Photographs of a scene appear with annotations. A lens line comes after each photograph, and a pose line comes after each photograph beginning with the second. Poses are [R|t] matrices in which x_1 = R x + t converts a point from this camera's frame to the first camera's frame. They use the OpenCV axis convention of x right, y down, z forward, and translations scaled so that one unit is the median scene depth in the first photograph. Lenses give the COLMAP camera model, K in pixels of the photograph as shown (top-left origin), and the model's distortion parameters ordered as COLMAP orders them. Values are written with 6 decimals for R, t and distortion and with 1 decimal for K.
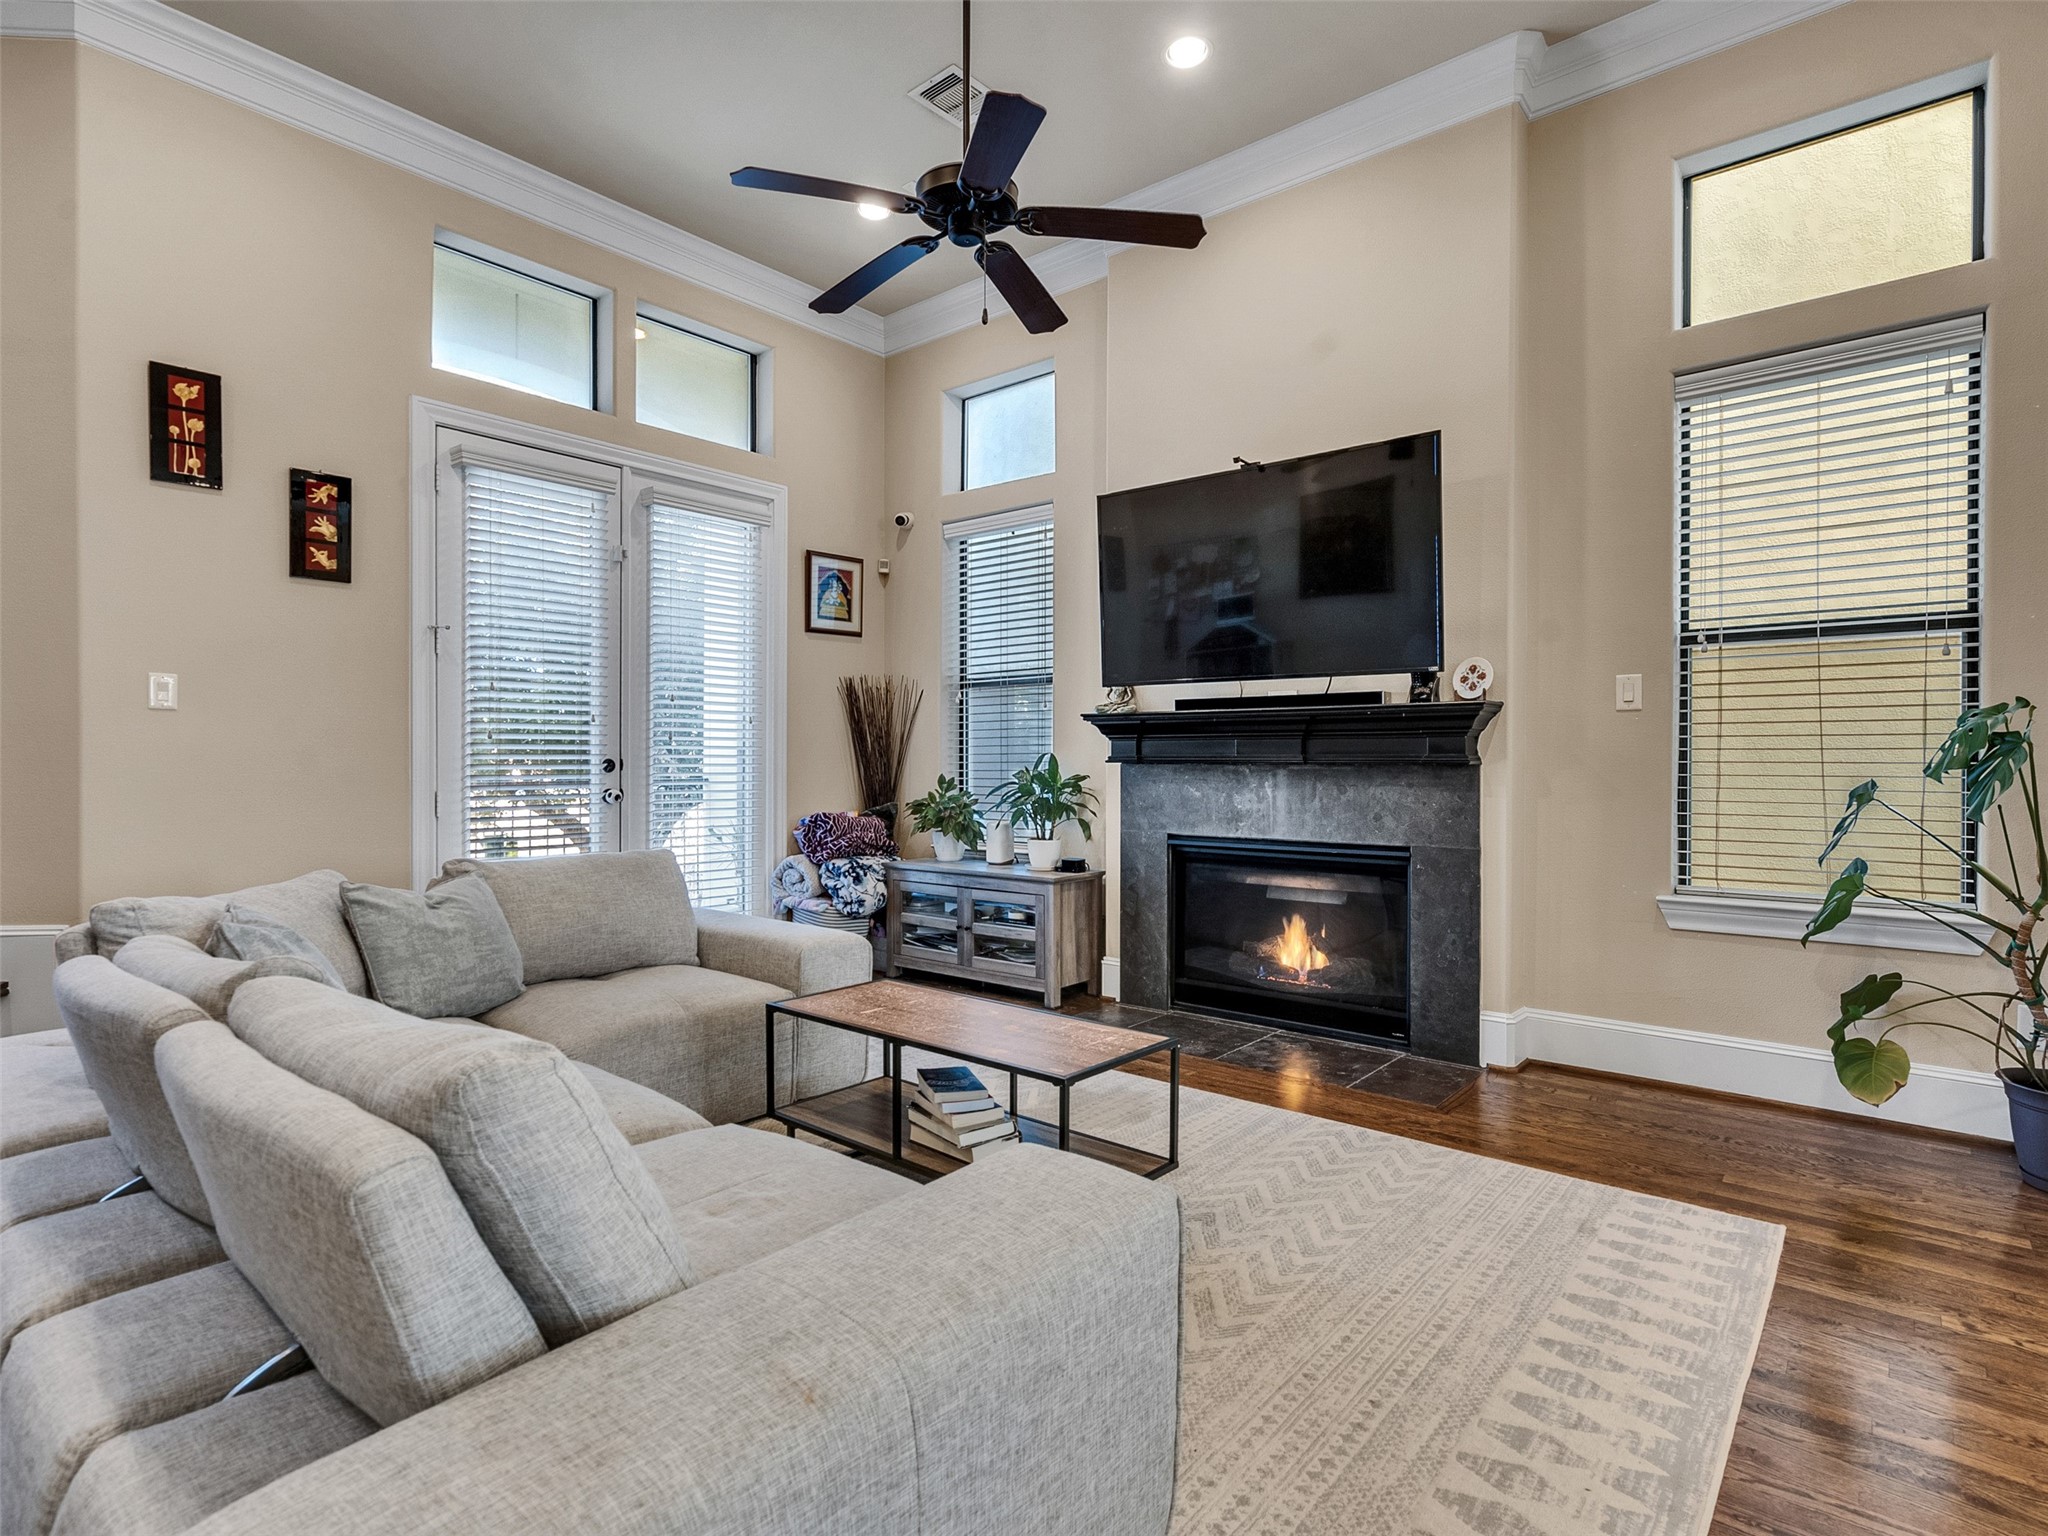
lens RADIAL K [[1046.1, 0, 1006.2], [0, 1046.1, 767.1], [0, 0, 1]] dist [-0.008090, 0.004589]
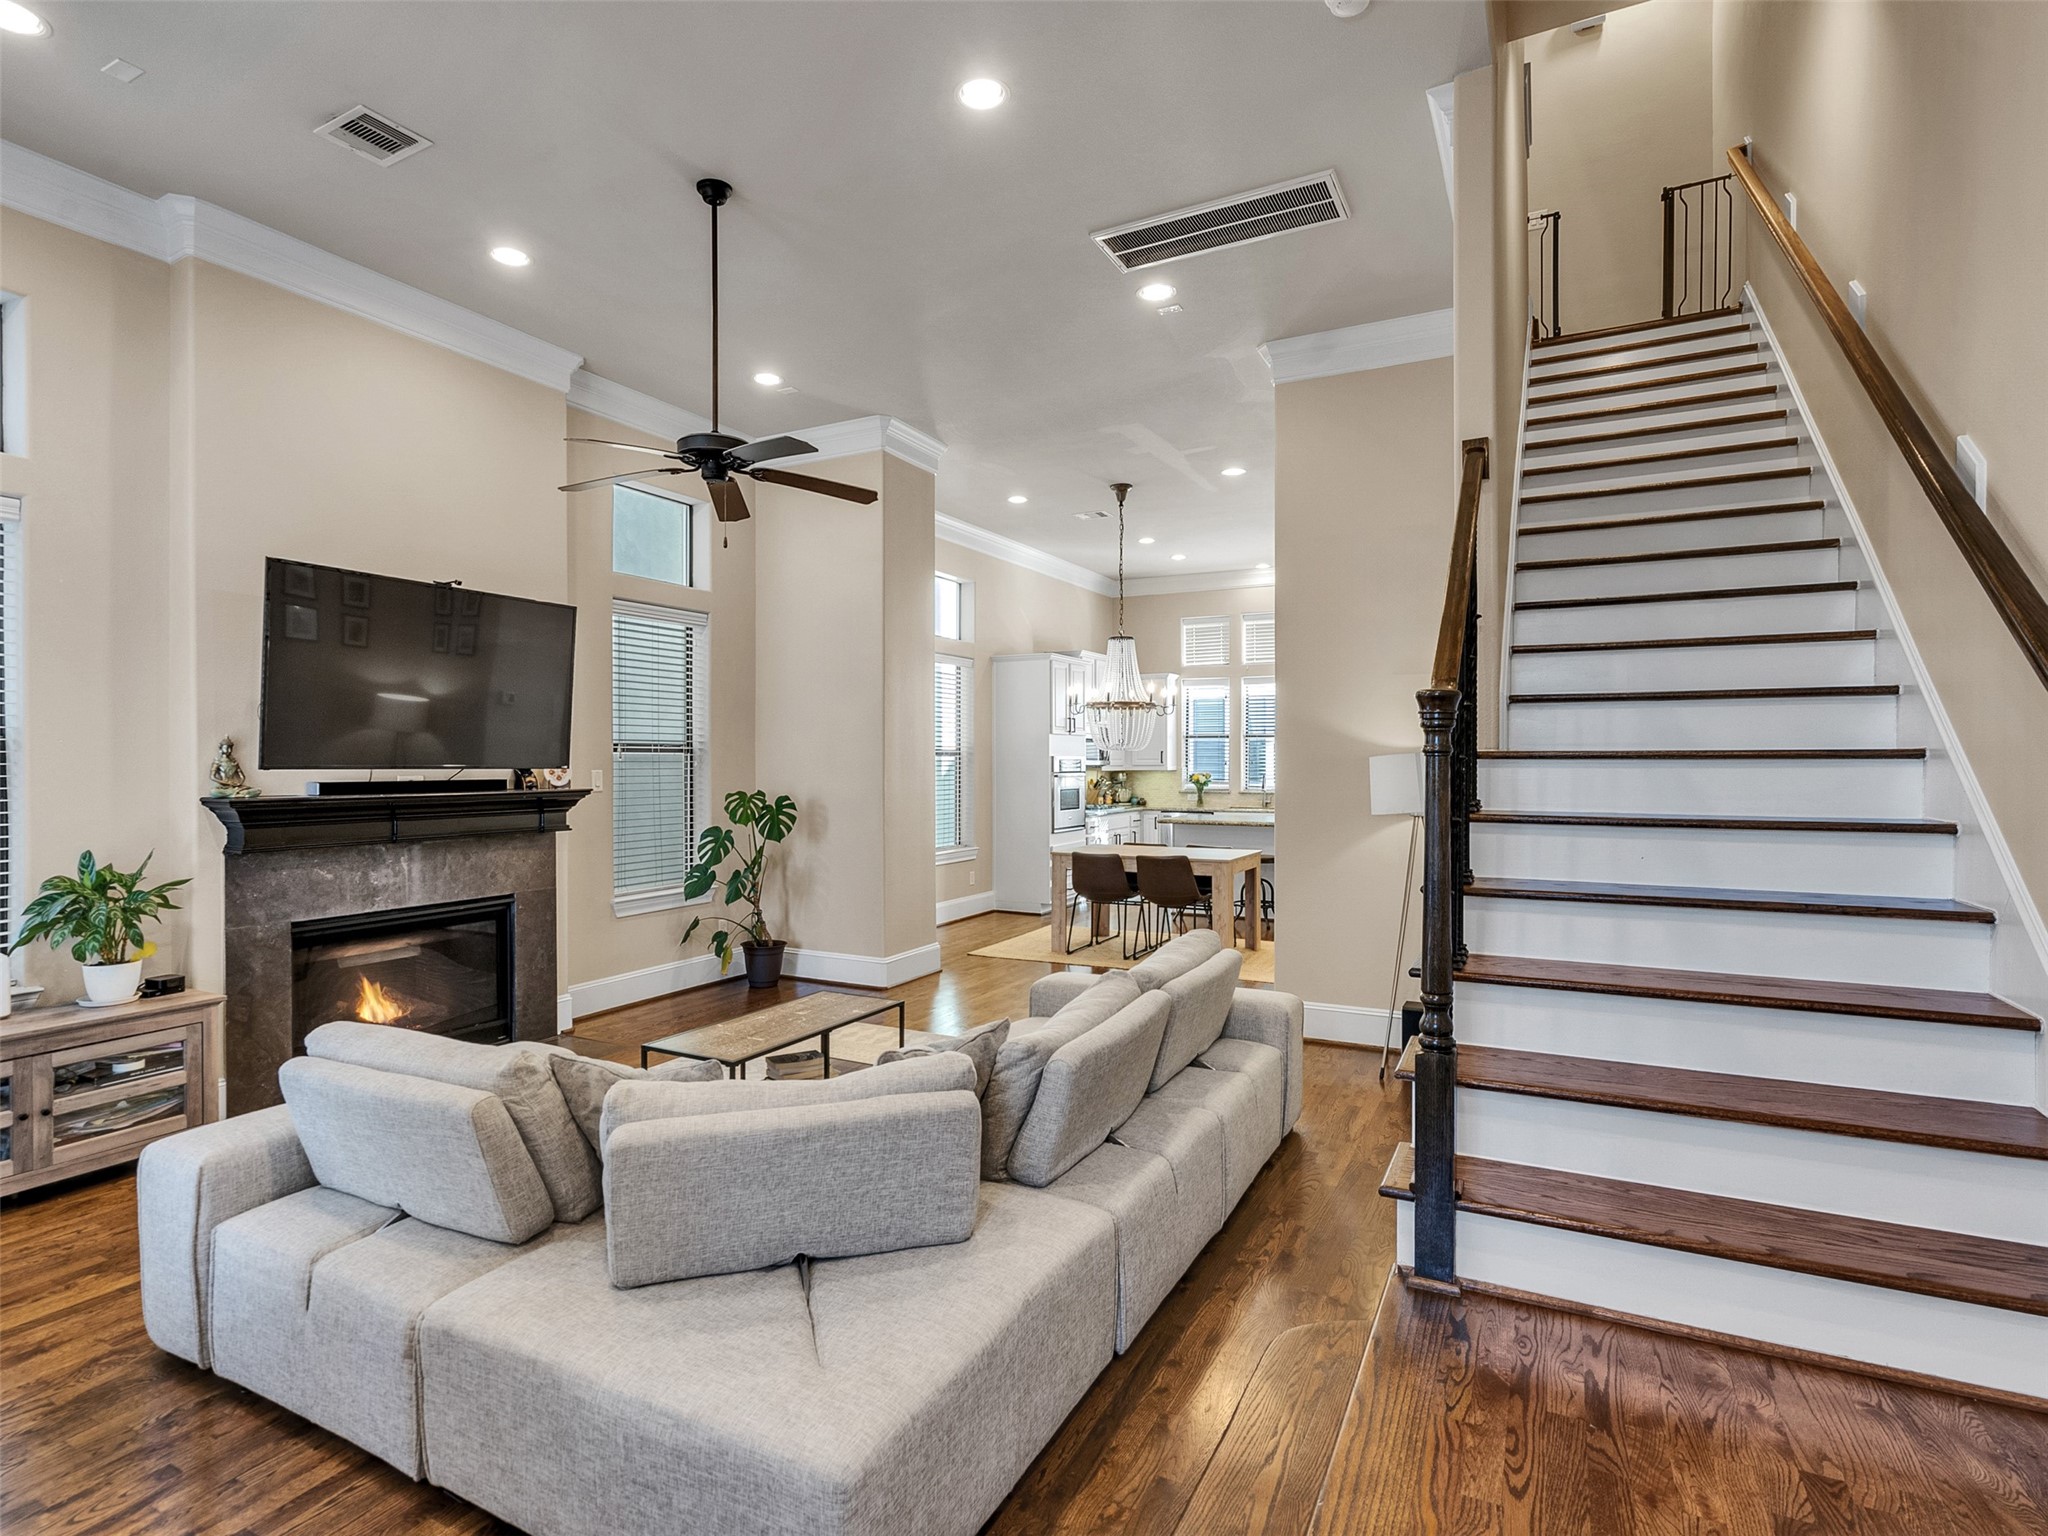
lens RADIAL K [[1046.1, 0, 1004.8], [0, 1046.1, 761.6], [0, 0, 1]] dist [-0.008090, 0.004589]
pose [[-0.222424, -0.000924, 0.974950, -1.033263], [0.007411, 0.999969, 0.002638, -0.090538], [-0.974922, 0.007812, -0.222411, 0.650250]]
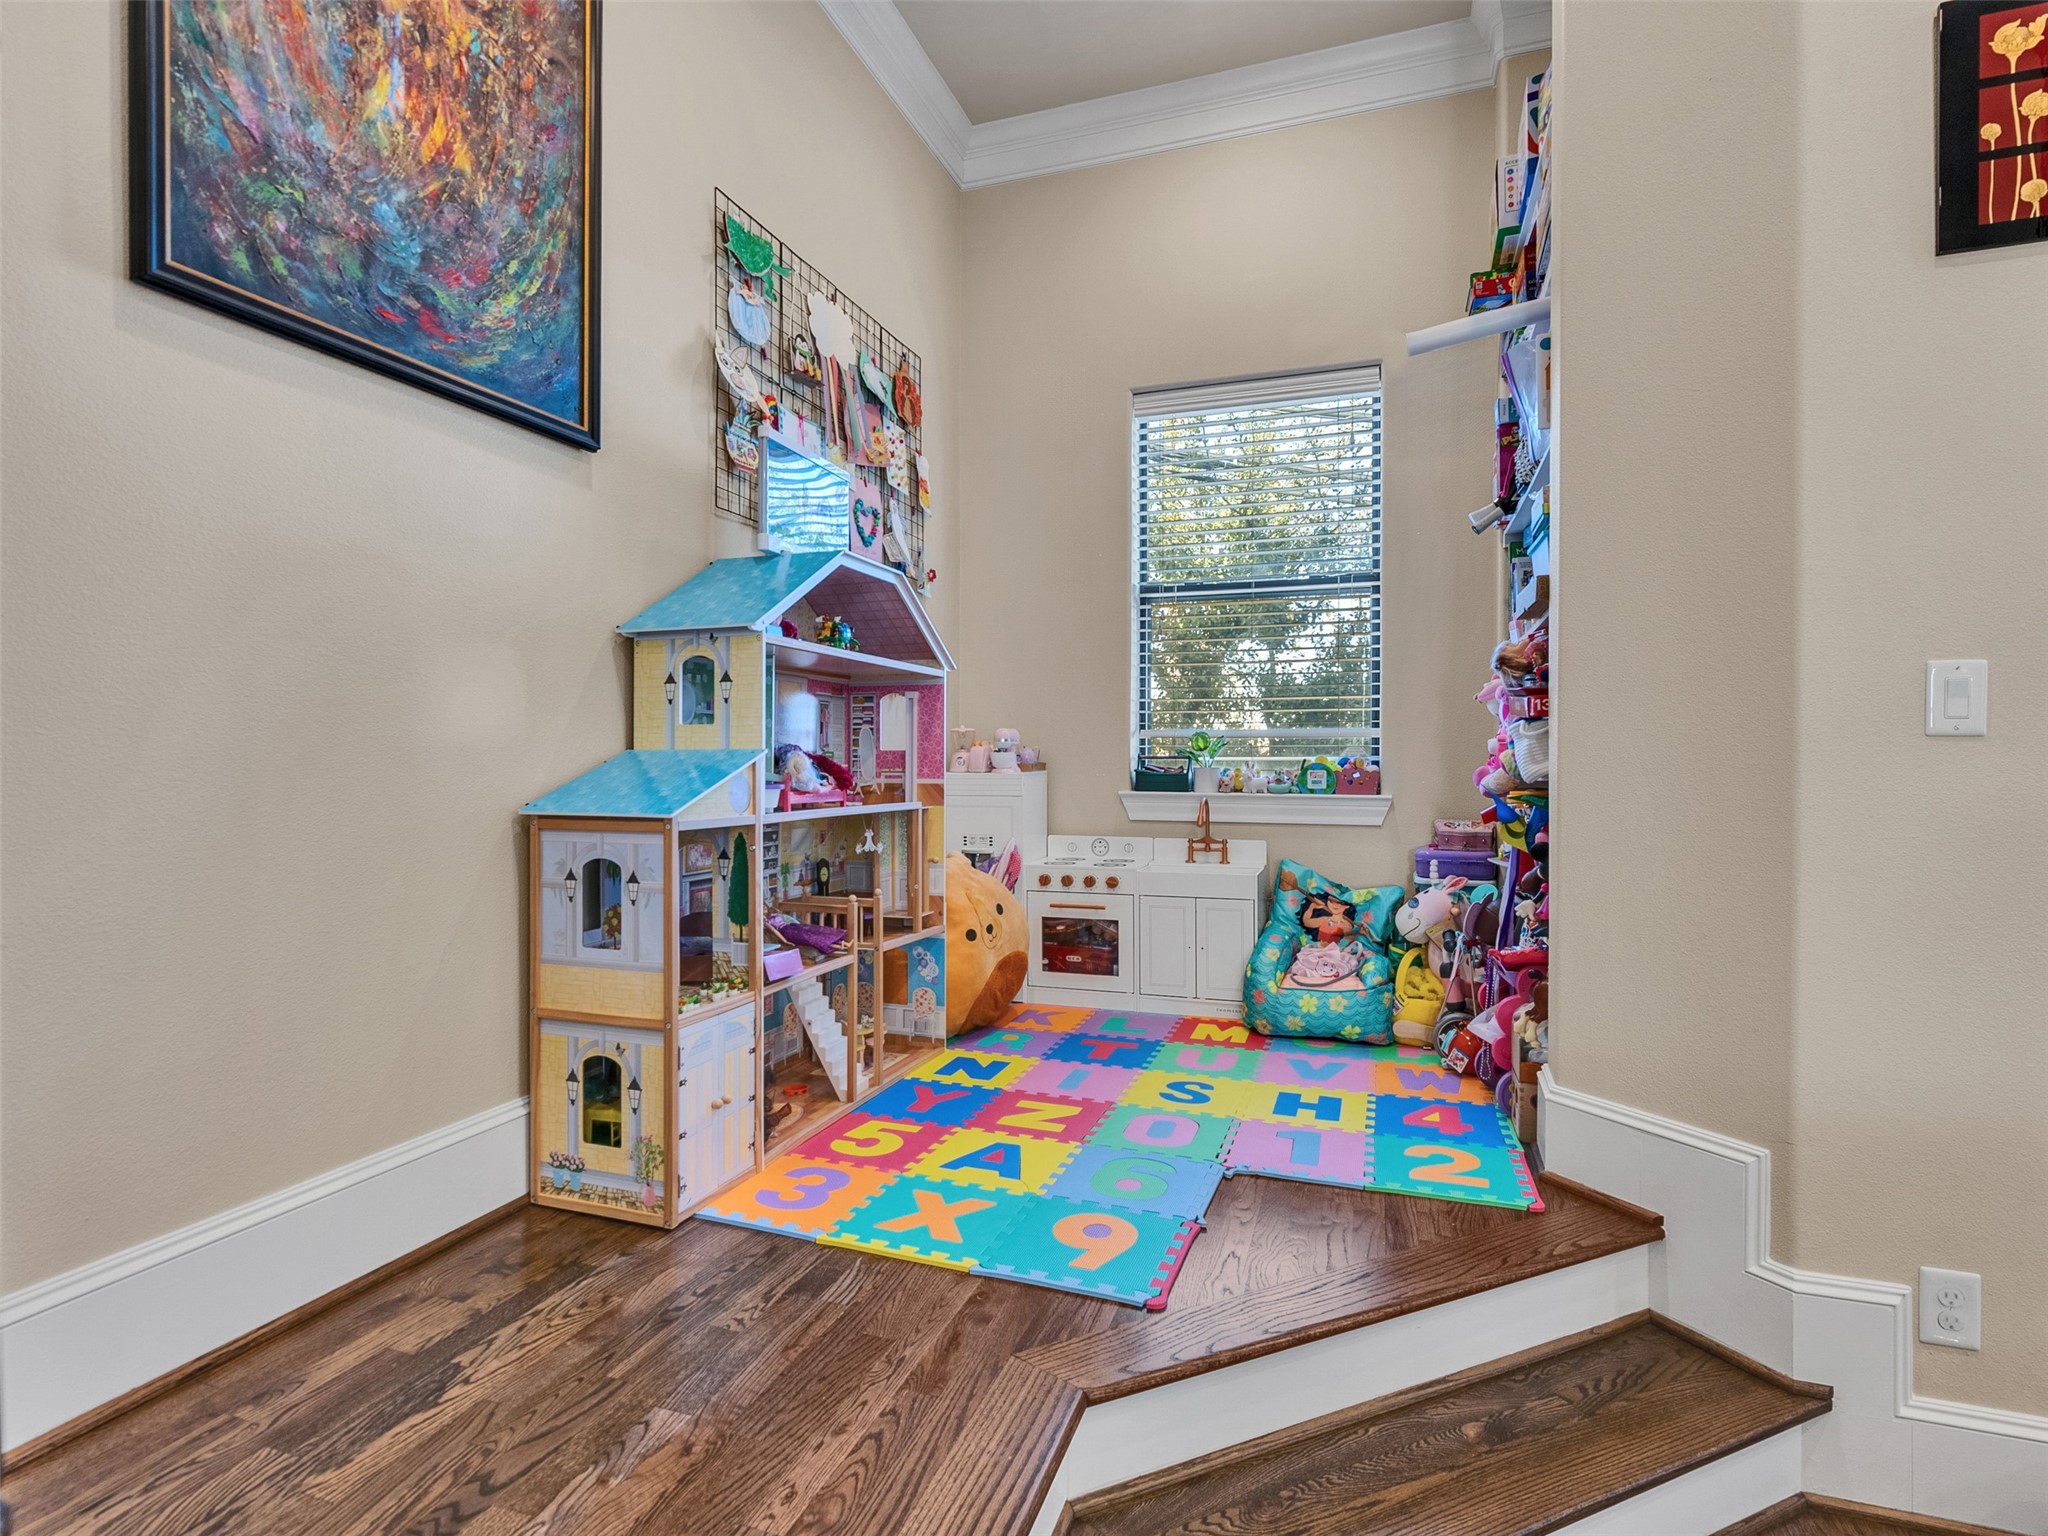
lens RADIAL K [[1046.1, 0, 1003.9], [0, 1046.1, 768.7], [0, 0, 1]] dist [-0.008090, 0.004589]
pose [[0.354431, 0.007334, -0.935054, -0.453627], [-0.007409, 0.999960, 0.005034, -0.034327], [0.935053, 0.005144, 0.354471, 0.373717]]
